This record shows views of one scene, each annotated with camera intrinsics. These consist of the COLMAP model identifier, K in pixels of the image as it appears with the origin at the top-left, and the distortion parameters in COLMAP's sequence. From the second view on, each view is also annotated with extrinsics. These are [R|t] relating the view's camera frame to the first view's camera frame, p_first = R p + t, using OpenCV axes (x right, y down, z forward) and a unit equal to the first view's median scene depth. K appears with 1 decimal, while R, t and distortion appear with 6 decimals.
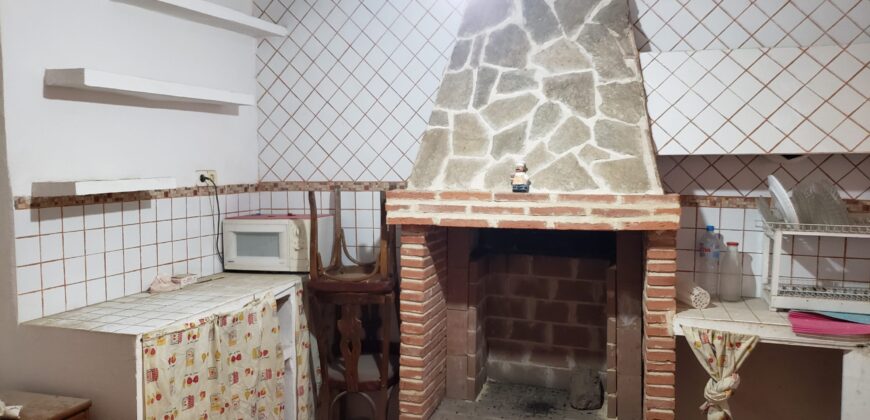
lens RADIAL K [[681.3, 0, 435.1], [0, 681.3, 209.3], [0, 0, 1]] dist [0.006763, -0.013627]
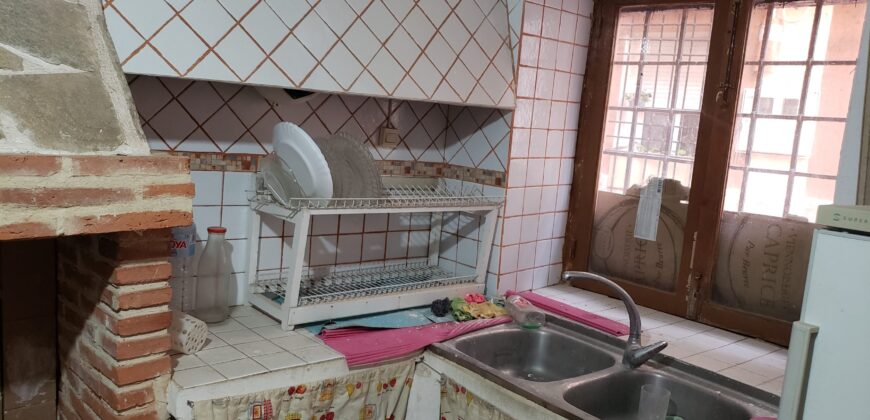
lens RADIAL K [[681.3, 0, 436.0], [0, 681.3, 208.3], [0, 0, 1]] dist [0.006763, -0.013627]
pose [[0.528907, -0.067922, 0.845958, 0.022092], [-0.017453, 0.995711, 0.090857, -0.030968], [-0.848500, -0.062820, 0.525453, 0.550513]]
